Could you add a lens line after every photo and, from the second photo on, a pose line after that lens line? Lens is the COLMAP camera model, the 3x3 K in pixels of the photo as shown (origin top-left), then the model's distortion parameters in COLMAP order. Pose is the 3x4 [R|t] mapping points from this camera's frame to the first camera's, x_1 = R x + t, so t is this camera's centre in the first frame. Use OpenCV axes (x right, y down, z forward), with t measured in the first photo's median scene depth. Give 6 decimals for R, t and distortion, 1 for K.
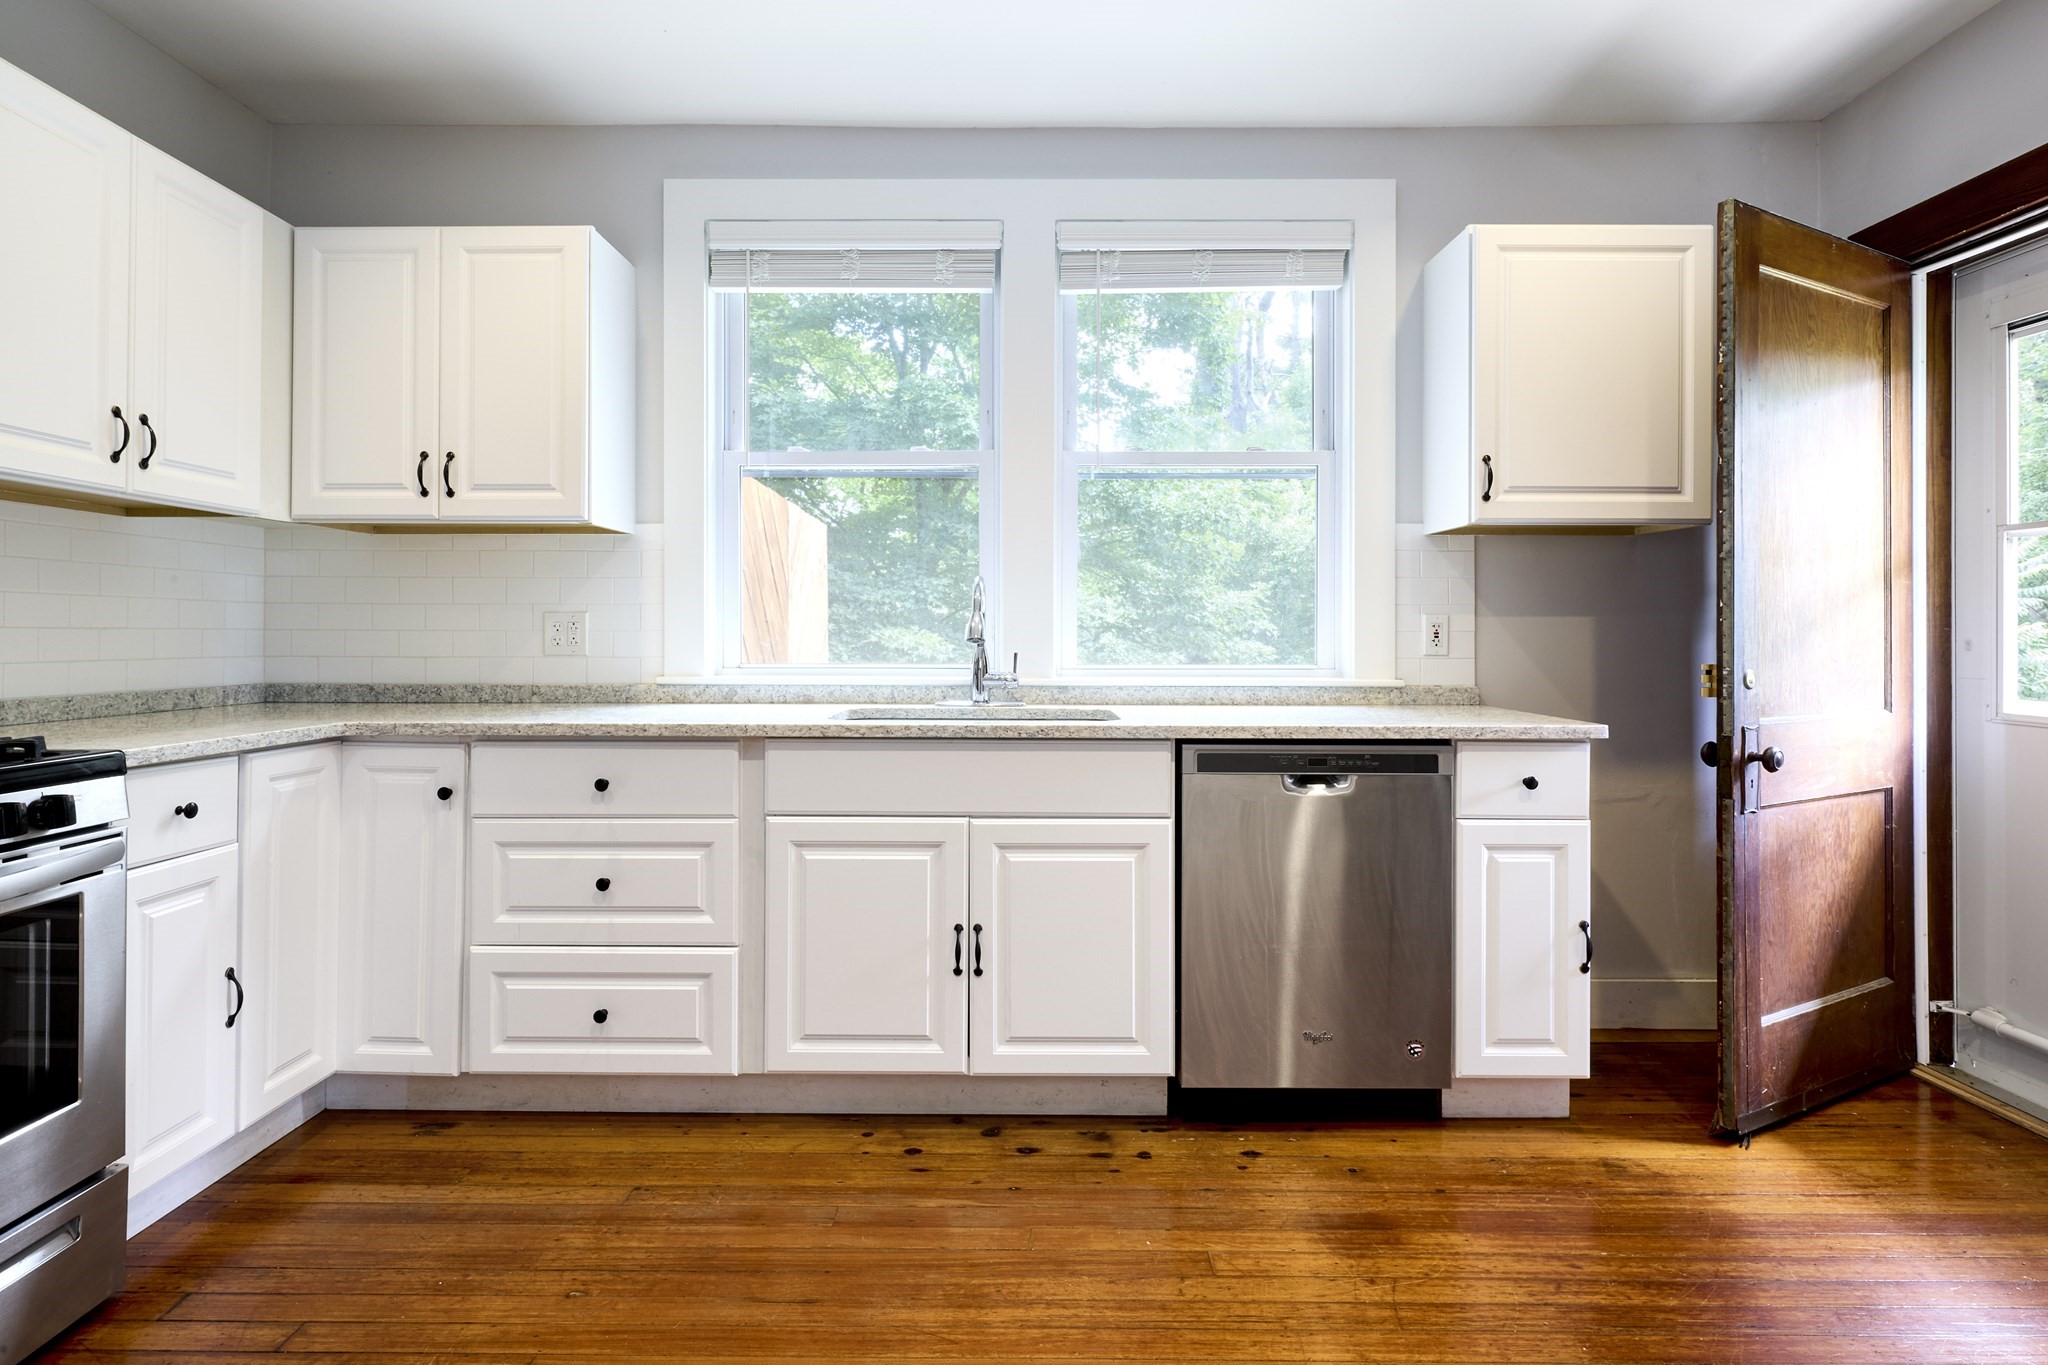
lens RADIAL K [[1010.4, 0, 984.0], [0, 1010.4, 634.8], [0, 0, 1]] dist [0.000368, -0.000178]
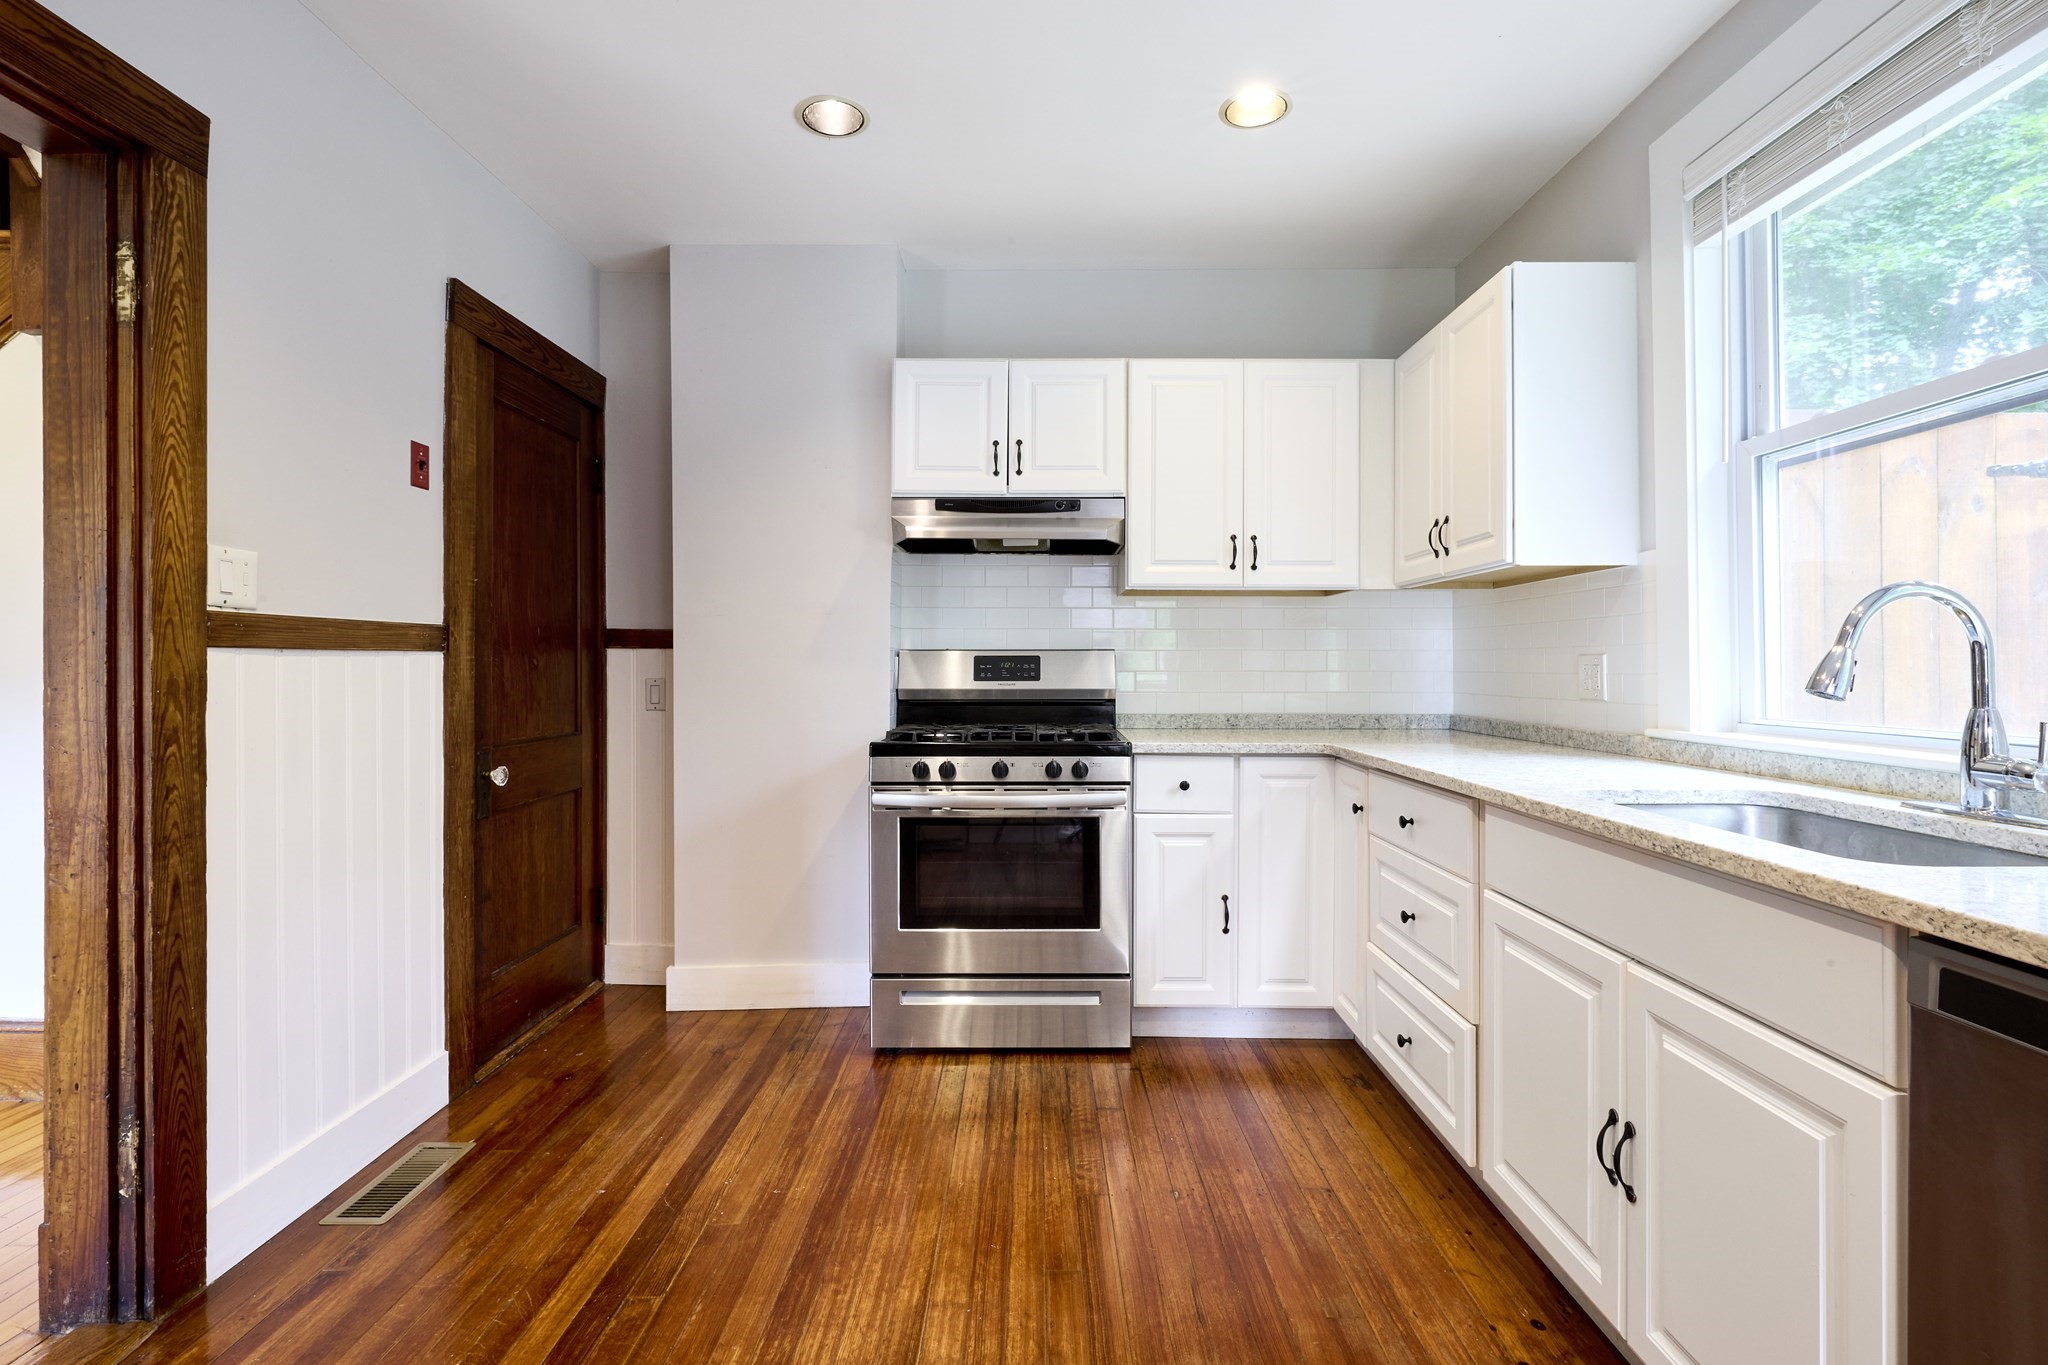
lens RADIAL K [[965.8, 0, 1056.5], [0, 965.8, 667.9], [0, 0, 1]] dist [-0.015302, -0.000076]
pose [[0.026751, -0.001337, -0.999641, 0.606267], [-0.001260, 0.999998, -0.001371, -0.009565], [0.999641, 0.001296, 0.026749, 0.606981]]
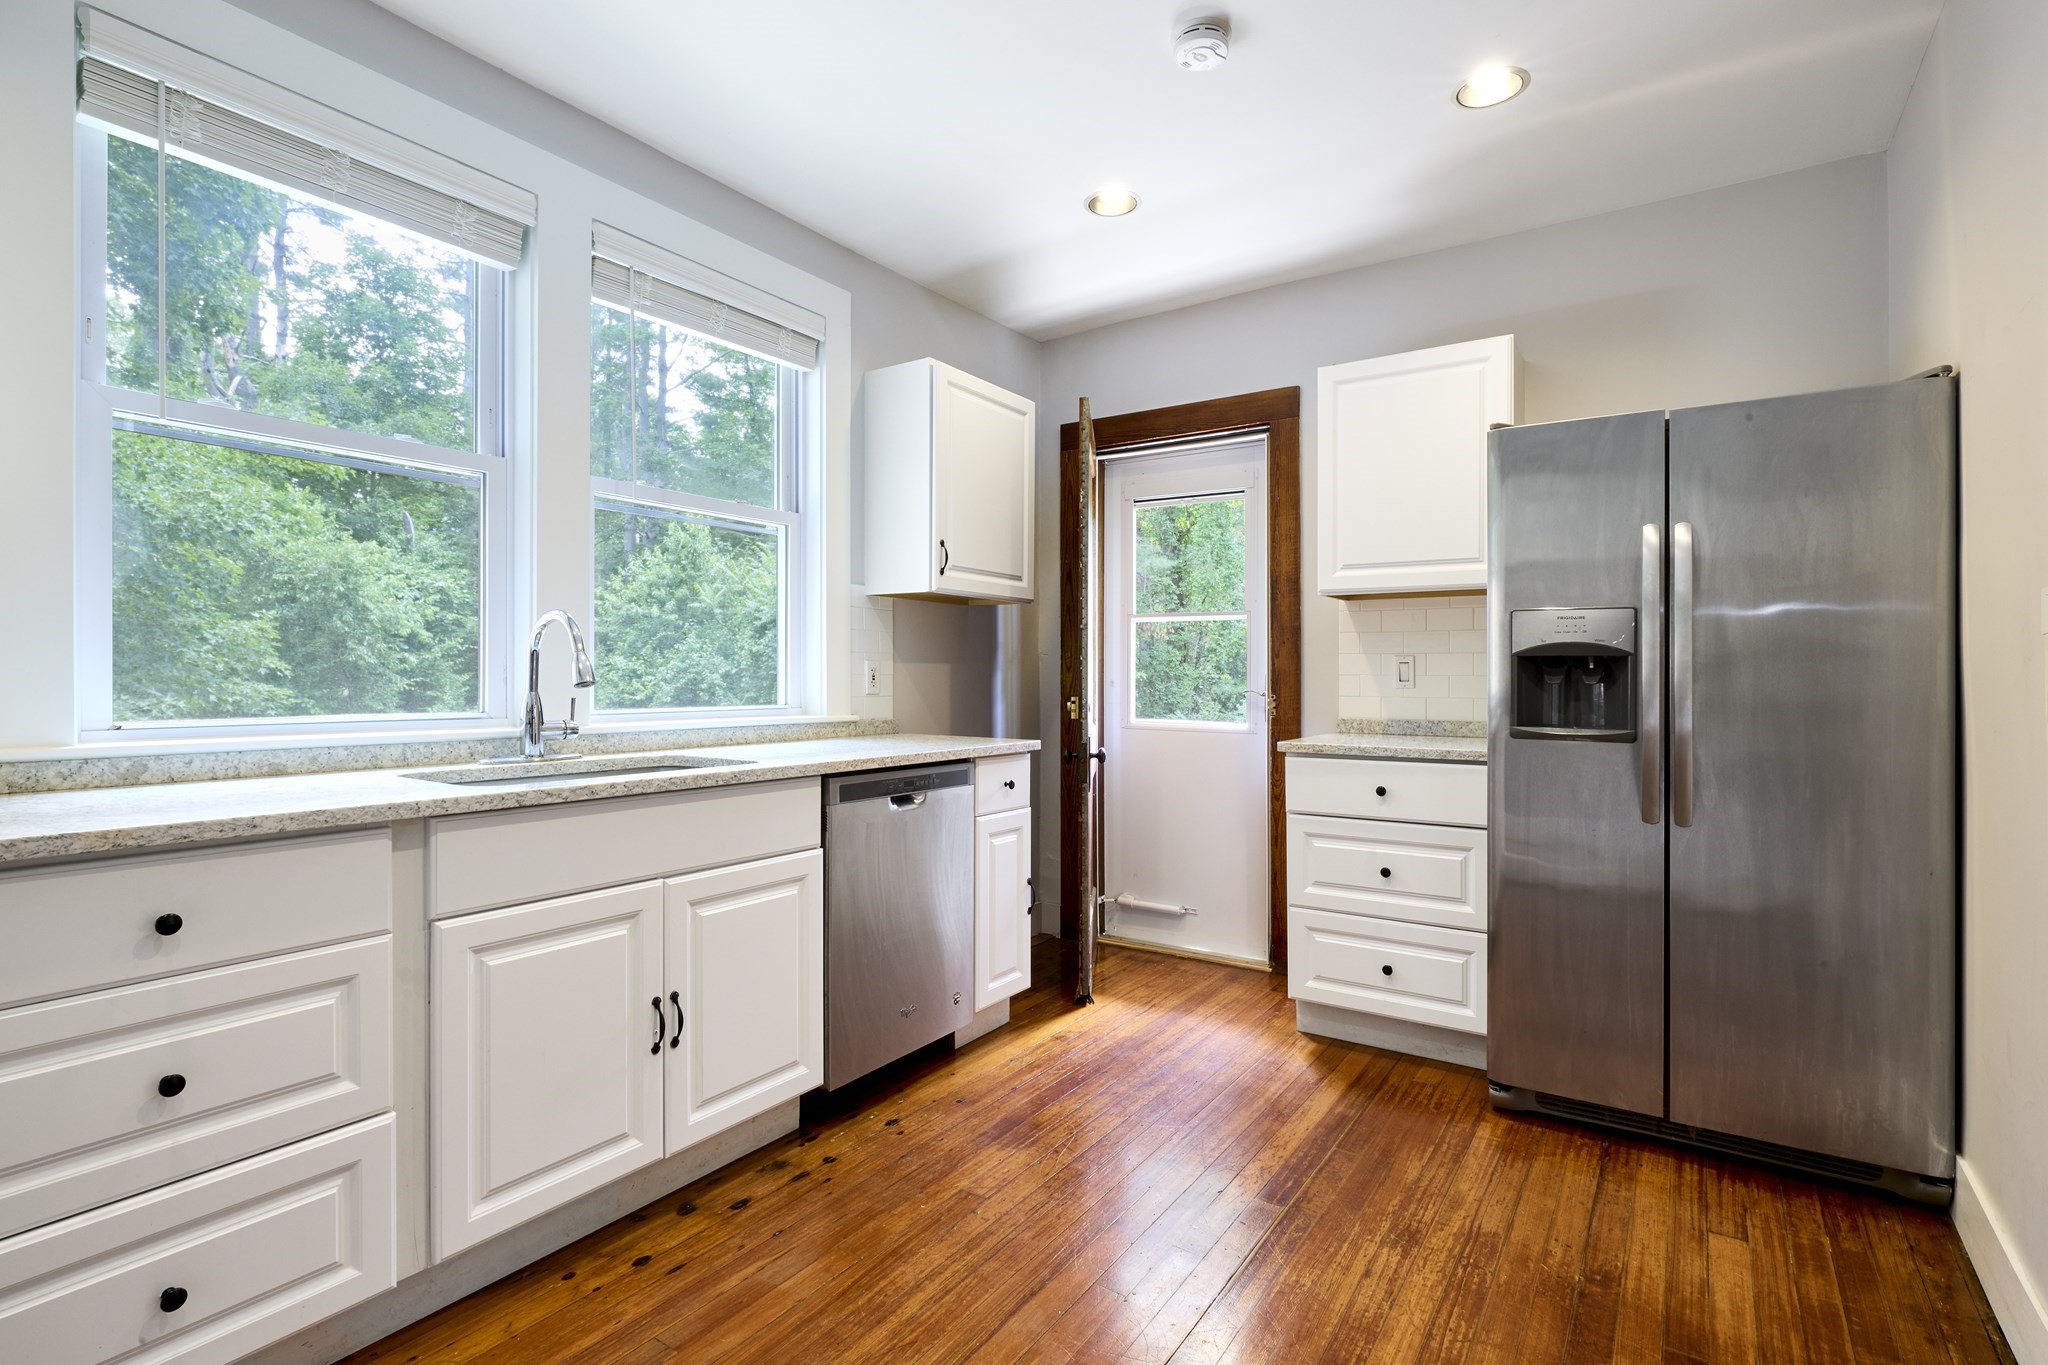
lens RADIAL K [[1012.8, 0, 1024.0], [0, 1012.8, 682.5], [0, 0, 1]] dist [0.001675, -0.000217]
pose [[0.542203, -0.004768, 0.840234, -0.608313], [-0.002010, 0.999974, 0.006972, -0.003431], [-0.840245, -0.005469, 0.542179, 0.229234]]
